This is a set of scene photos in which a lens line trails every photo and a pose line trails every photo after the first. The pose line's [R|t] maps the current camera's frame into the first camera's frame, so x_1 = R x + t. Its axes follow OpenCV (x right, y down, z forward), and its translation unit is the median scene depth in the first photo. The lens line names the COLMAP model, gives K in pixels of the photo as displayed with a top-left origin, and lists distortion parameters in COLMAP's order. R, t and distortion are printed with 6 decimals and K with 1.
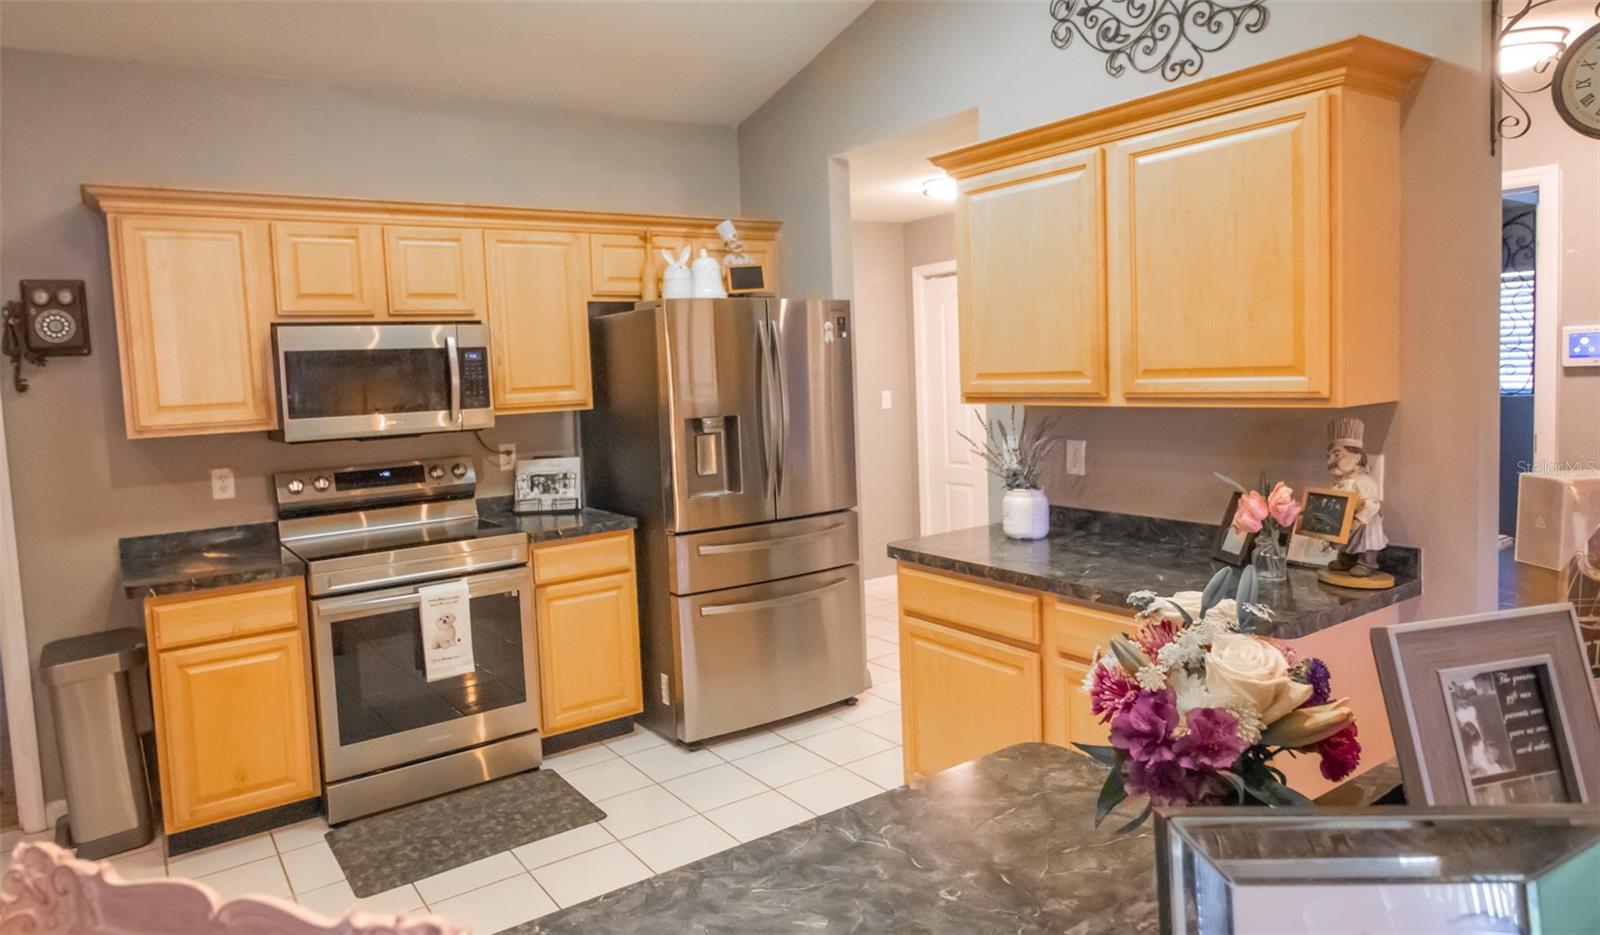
lens RADIAL K [[989.6, 0, 799.8], [0, 989.6, 463.9], [0, 0, 1]] dist [-0.005955, -0.003702]
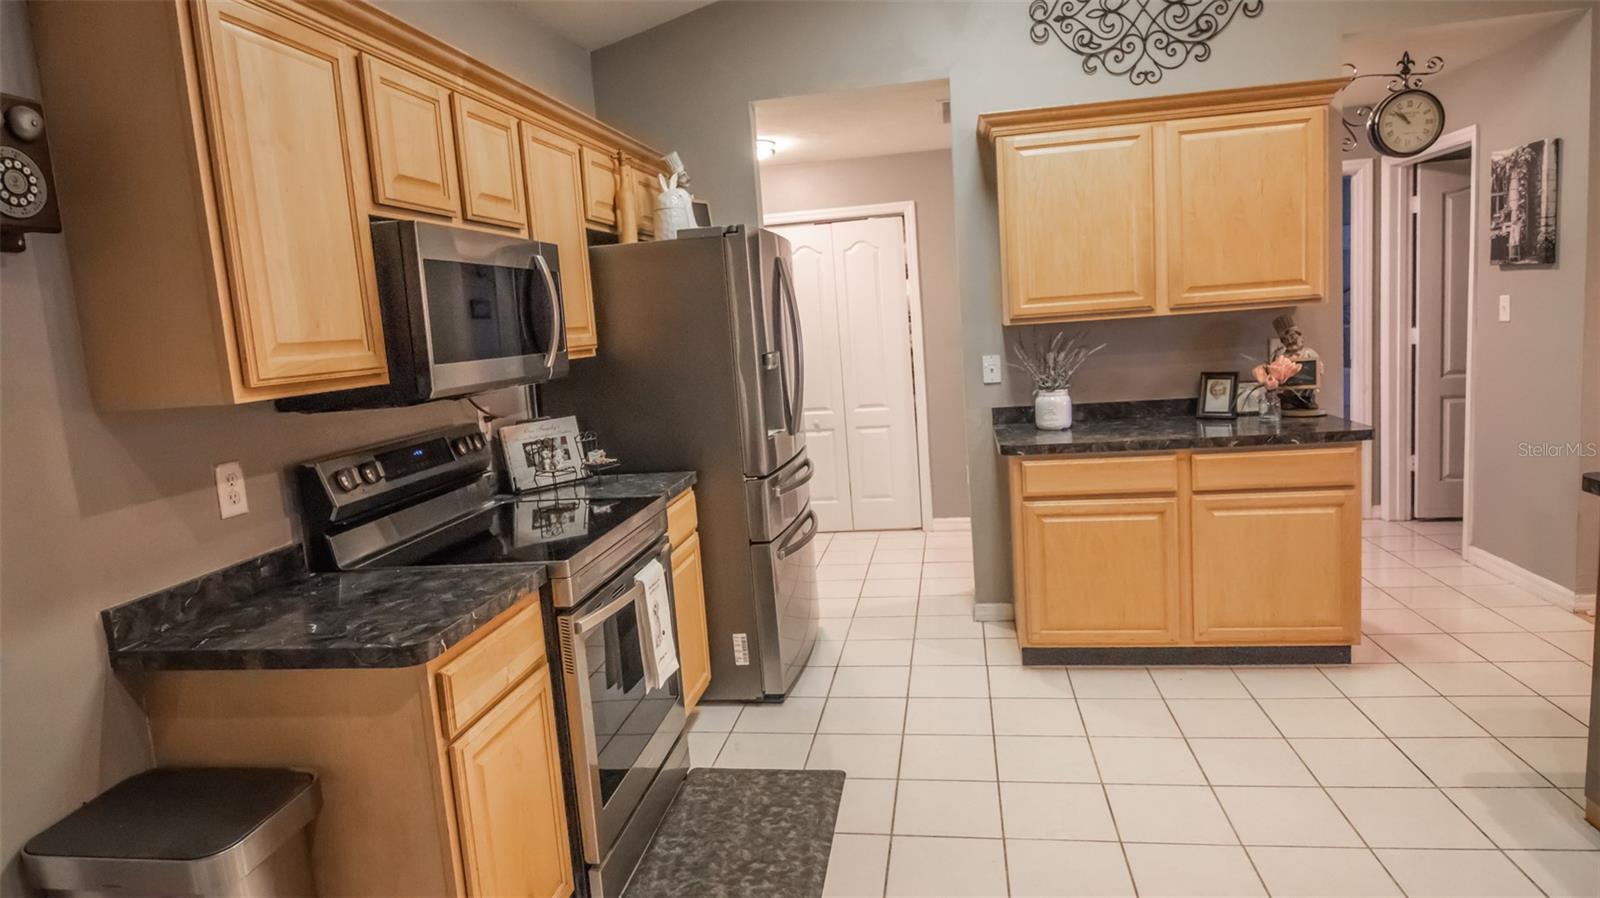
lens RADIAL K [[909.7, 0, 800.7], [0, 909.7, 453.9], [0, 0, 1]] dist [-0.002342, -0.004936]
pose [[0.681394, -0.112778, 0.723176, -0.895482], [0.115236, 0.992265, 0.046164, 0.015776], [-0.722788, 0.051880, 0.689120, 0.463901]]
